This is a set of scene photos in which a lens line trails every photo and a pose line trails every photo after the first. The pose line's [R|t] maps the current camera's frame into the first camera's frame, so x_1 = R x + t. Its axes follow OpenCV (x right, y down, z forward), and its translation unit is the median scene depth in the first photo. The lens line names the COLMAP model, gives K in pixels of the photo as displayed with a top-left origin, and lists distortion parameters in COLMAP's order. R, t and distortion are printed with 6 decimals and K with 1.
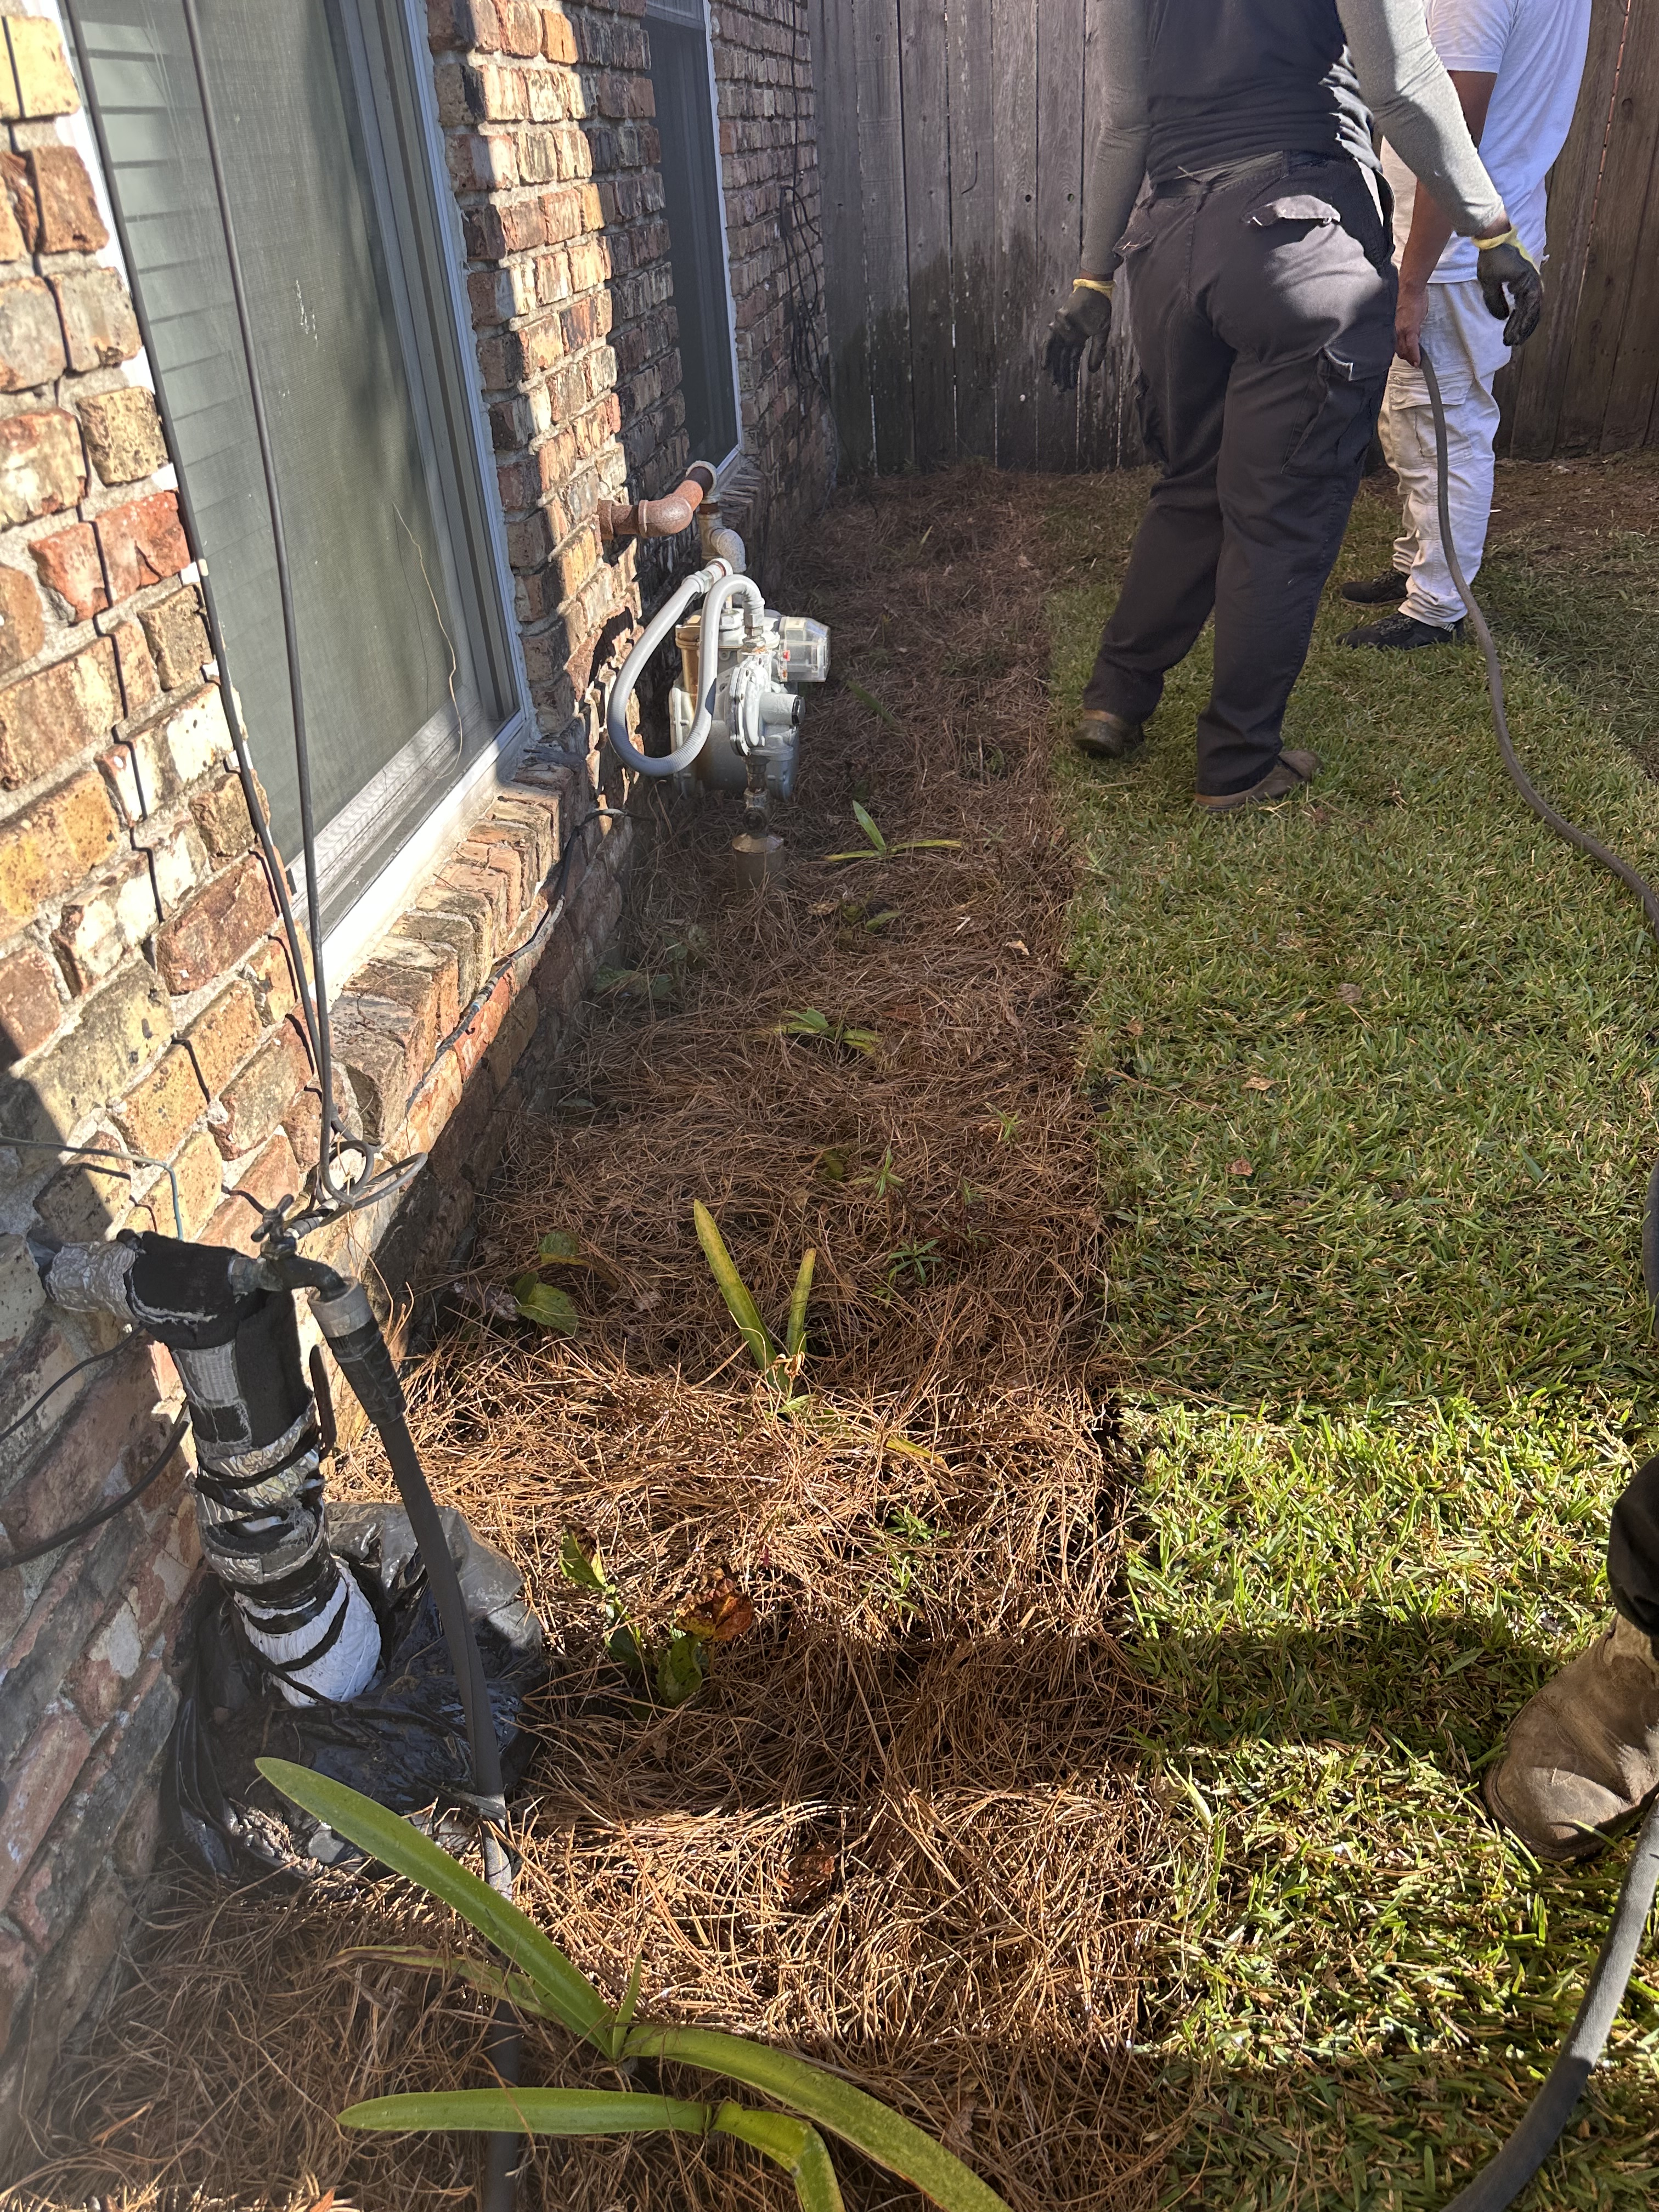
lens RADIAL K [[1568.0, 0, 875.8], [0, 1568.0, 1103.3], [0, 0, 1]] dist [0.054797, -0.148234]
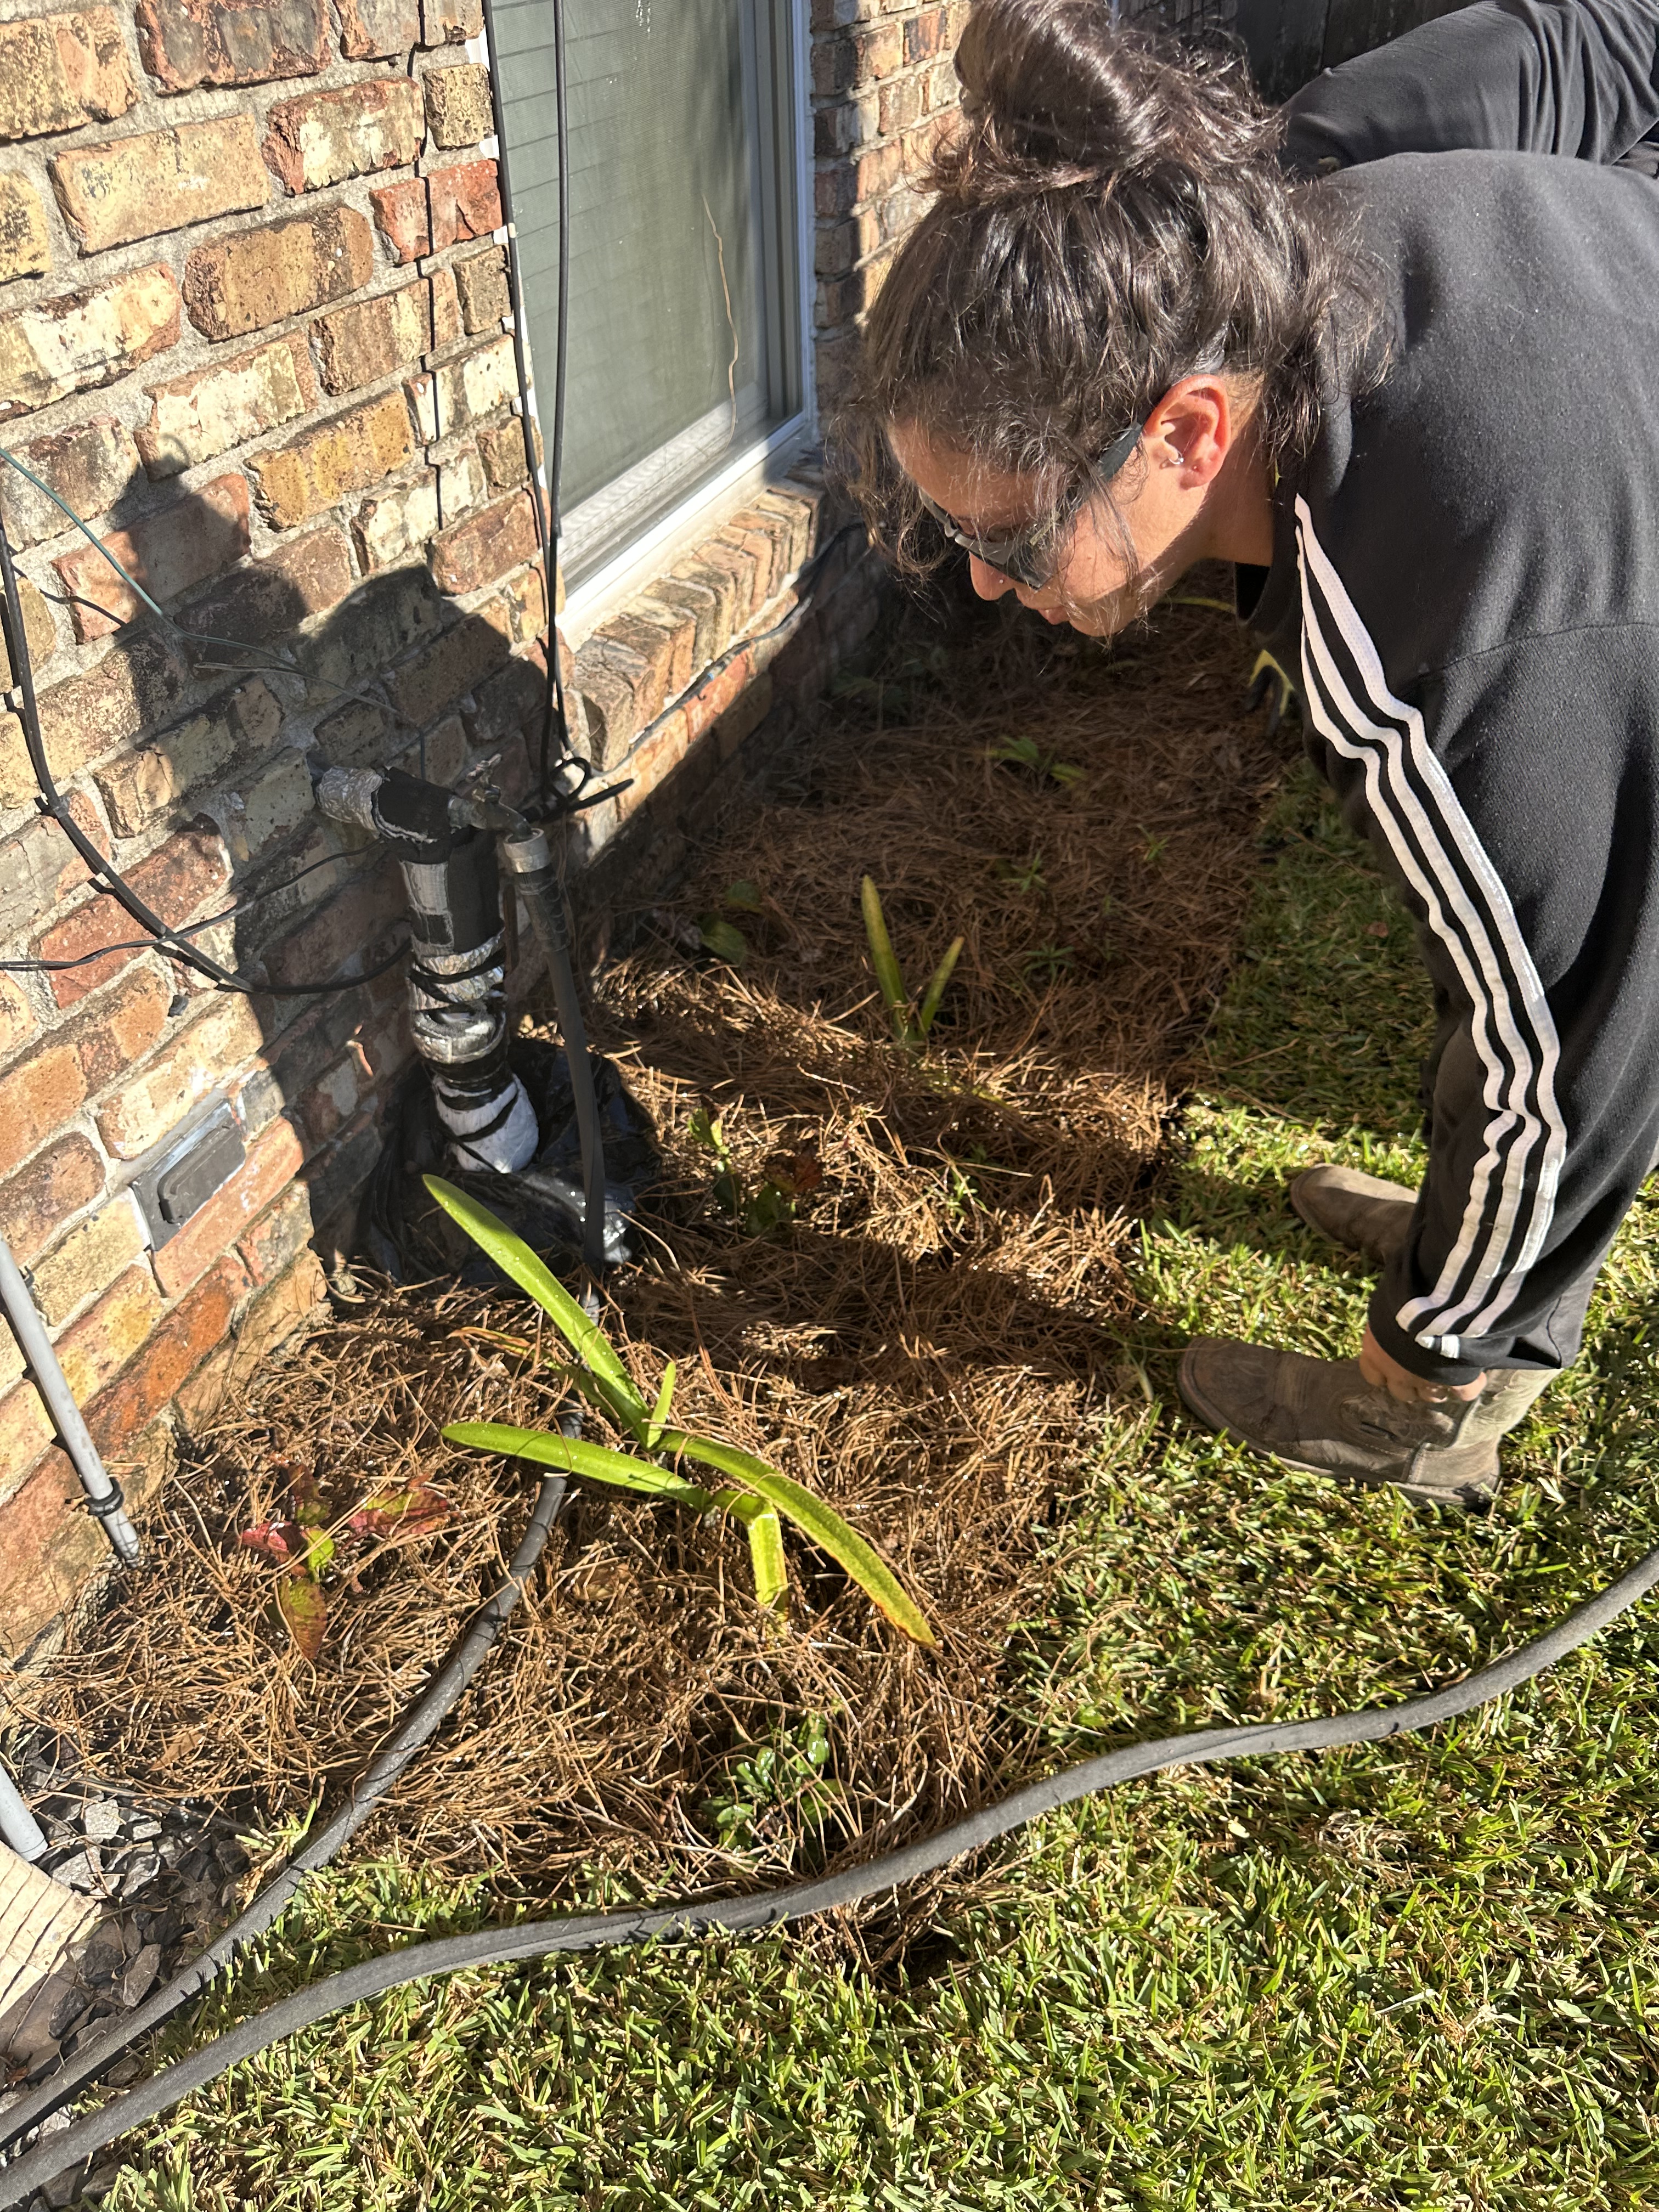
lens RADIAL K [[1557.7, 0, 829.5], [0, 1557.7, 1106.0], [0, 0, 1]] dist [0.044975, -0.115137]
pose [[0.965898, 0.185896, -0.180231, 0.126570], [-0.158764, 0.975092, 0.154888, 0.075521], [0.204535, -0.120992, 0.971353, -0.155942]]
